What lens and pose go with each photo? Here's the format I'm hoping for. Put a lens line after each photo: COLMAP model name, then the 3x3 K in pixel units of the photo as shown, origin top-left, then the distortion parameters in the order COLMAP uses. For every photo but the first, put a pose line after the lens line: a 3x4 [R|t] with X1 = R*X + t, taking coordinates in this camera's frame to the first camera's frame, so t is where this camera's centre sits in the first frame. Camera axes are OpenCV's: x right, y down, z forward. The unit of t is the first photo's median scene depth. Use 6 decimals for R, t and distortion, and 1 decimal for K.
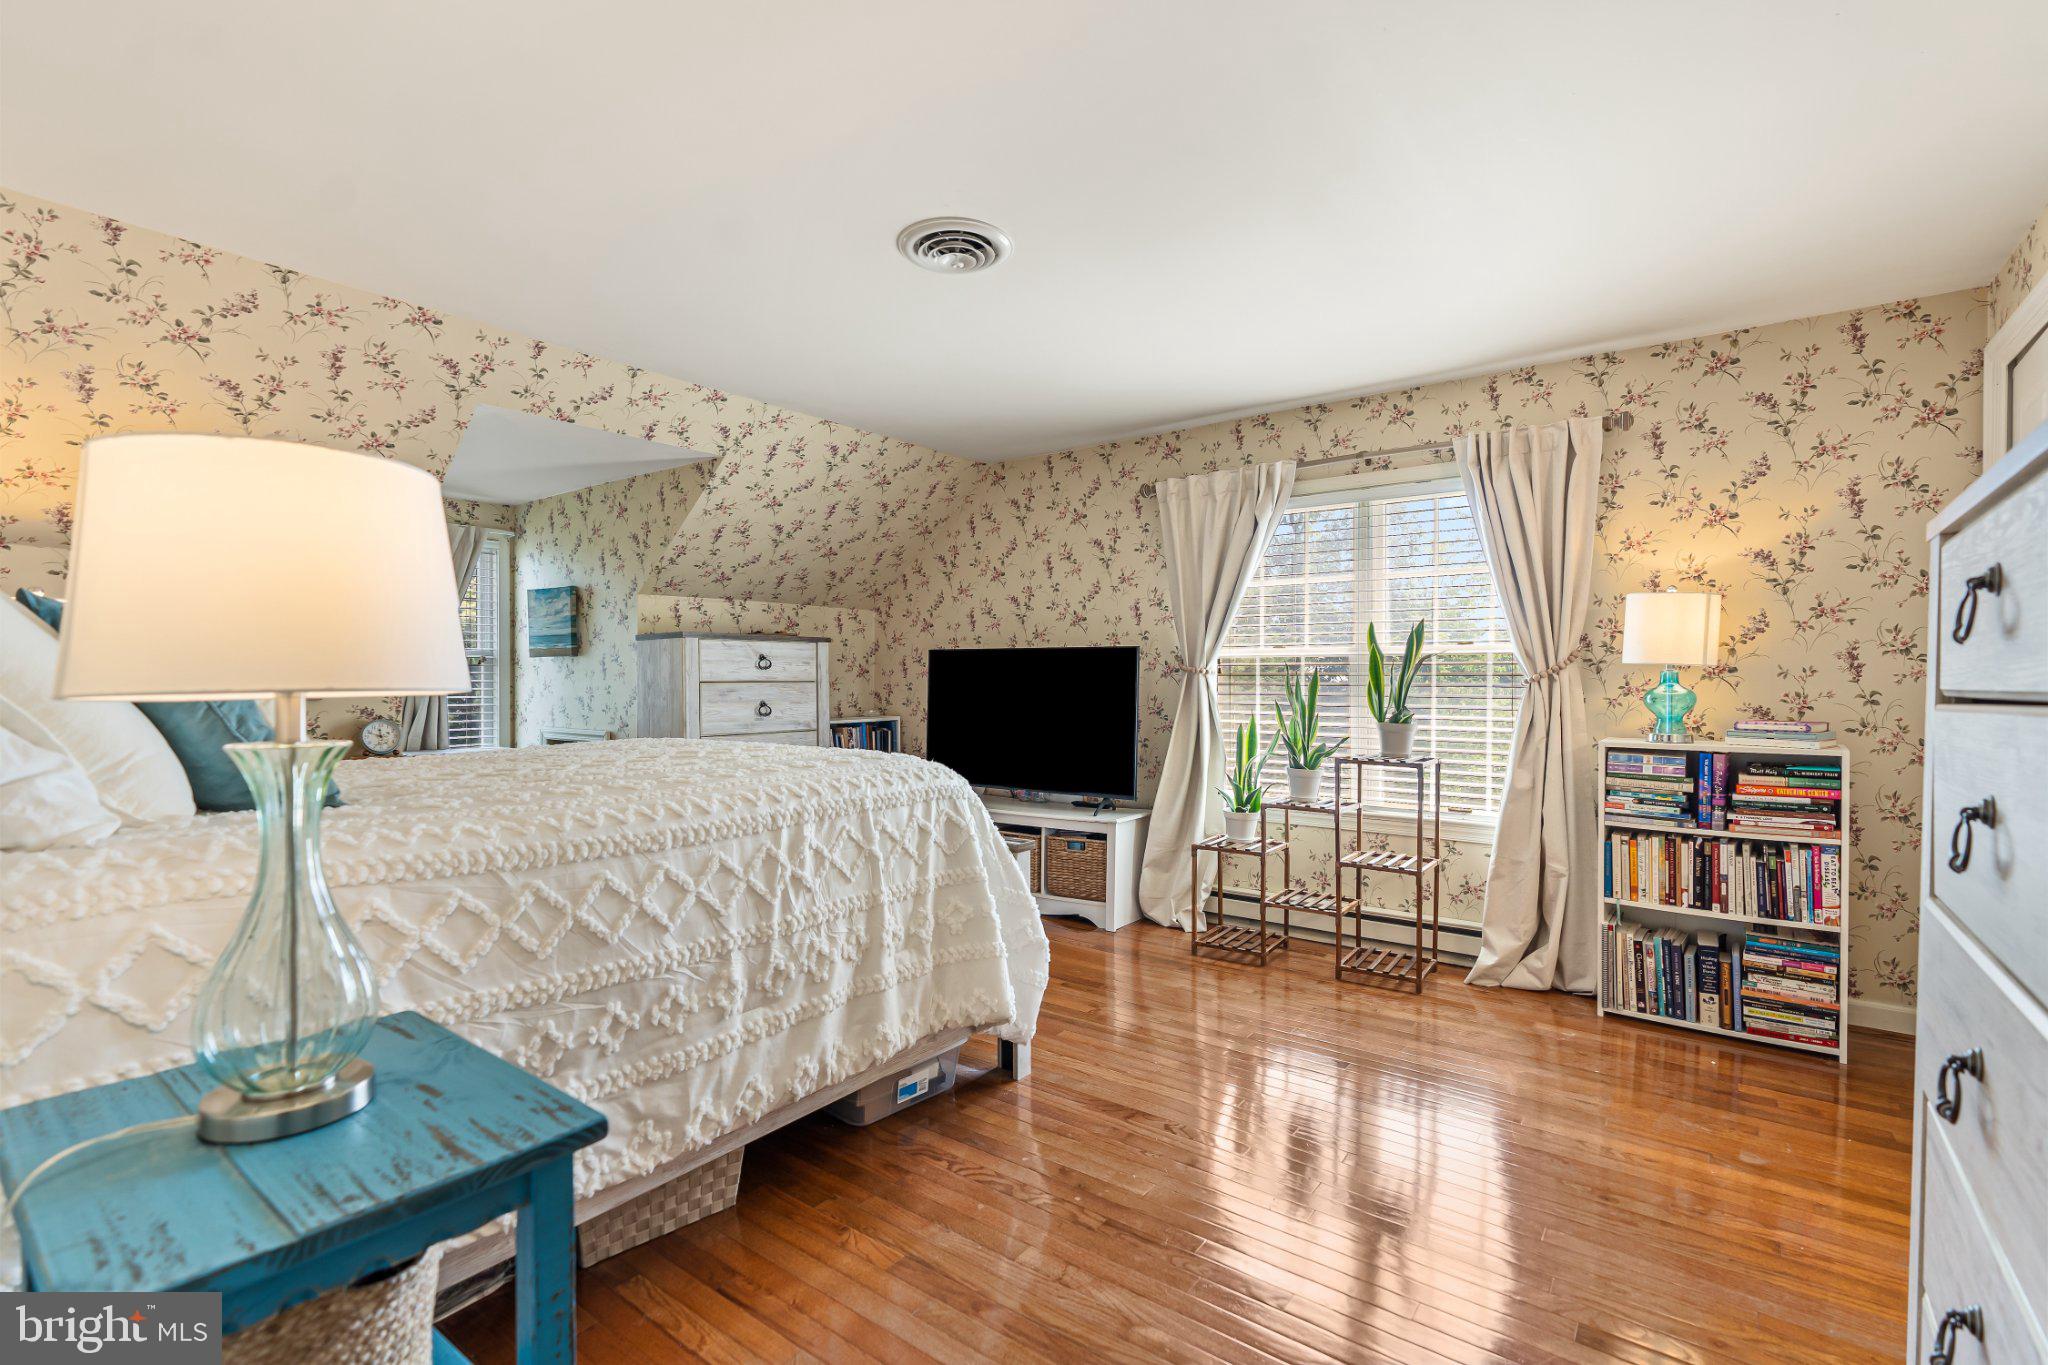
lens RADIAL K [[930.4, 0, 1028.5], [0, 930.4, 682.8], [0, 0, 1]] dist [0.001655, 0.000977]
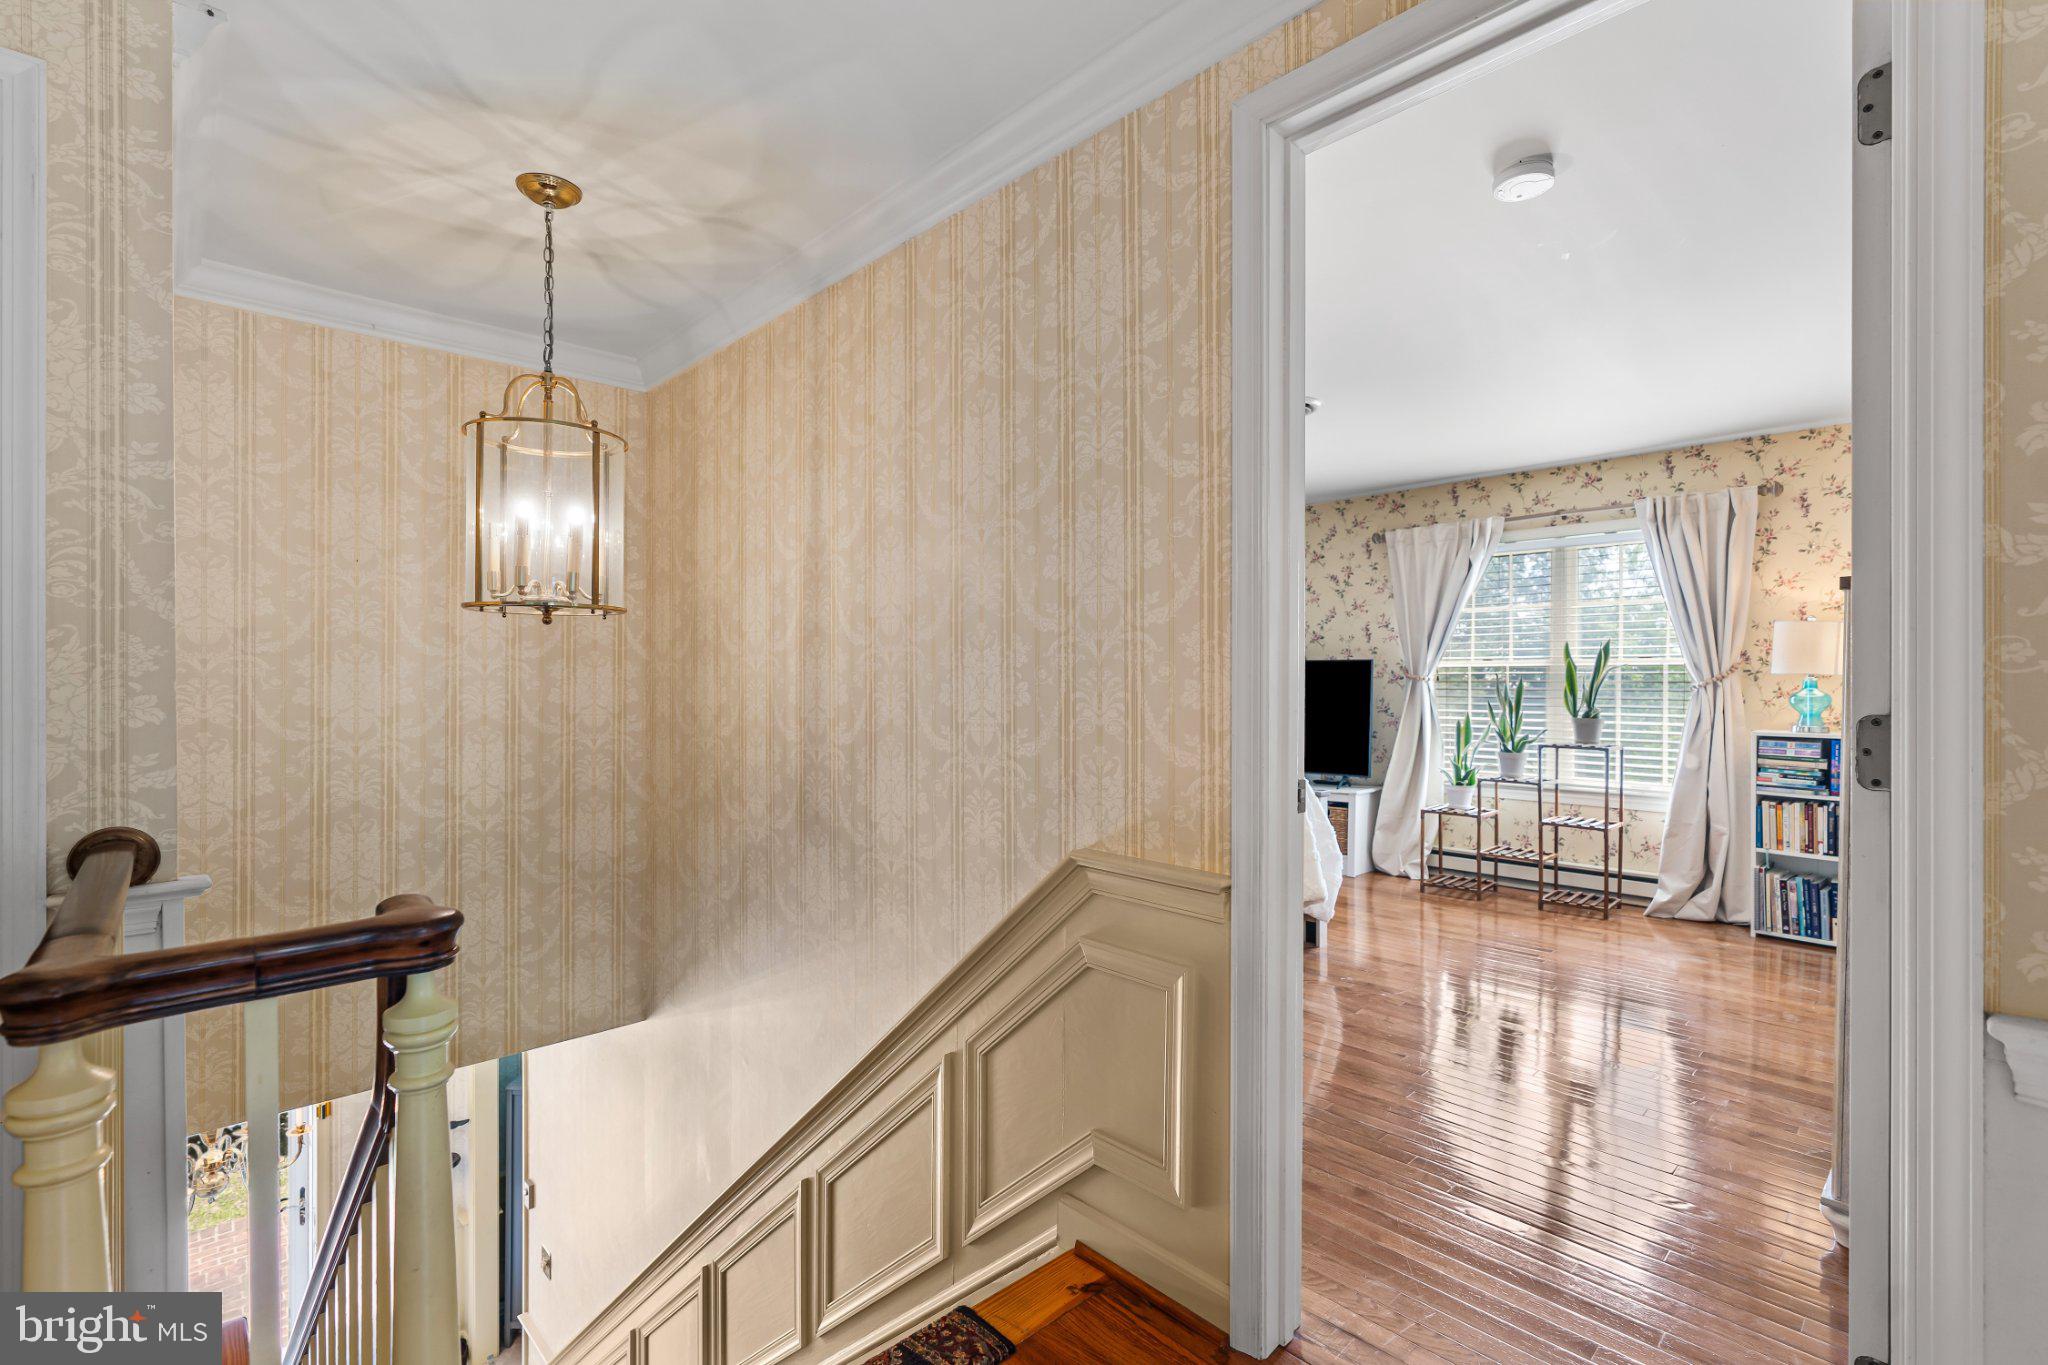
lens RADIAL K [[930.4, 0, 1033.1], [0, 930.4, 685.3], [0, 0, 1]] dist [0.001655, 0.000977]
pose [[0.987548, 0.003164, -0.157286, -0.169080], [-0.003985, 0.999980, -0.004905, 0.006013], [0.157268, 0.005471, 0.987541, -0.415939]]
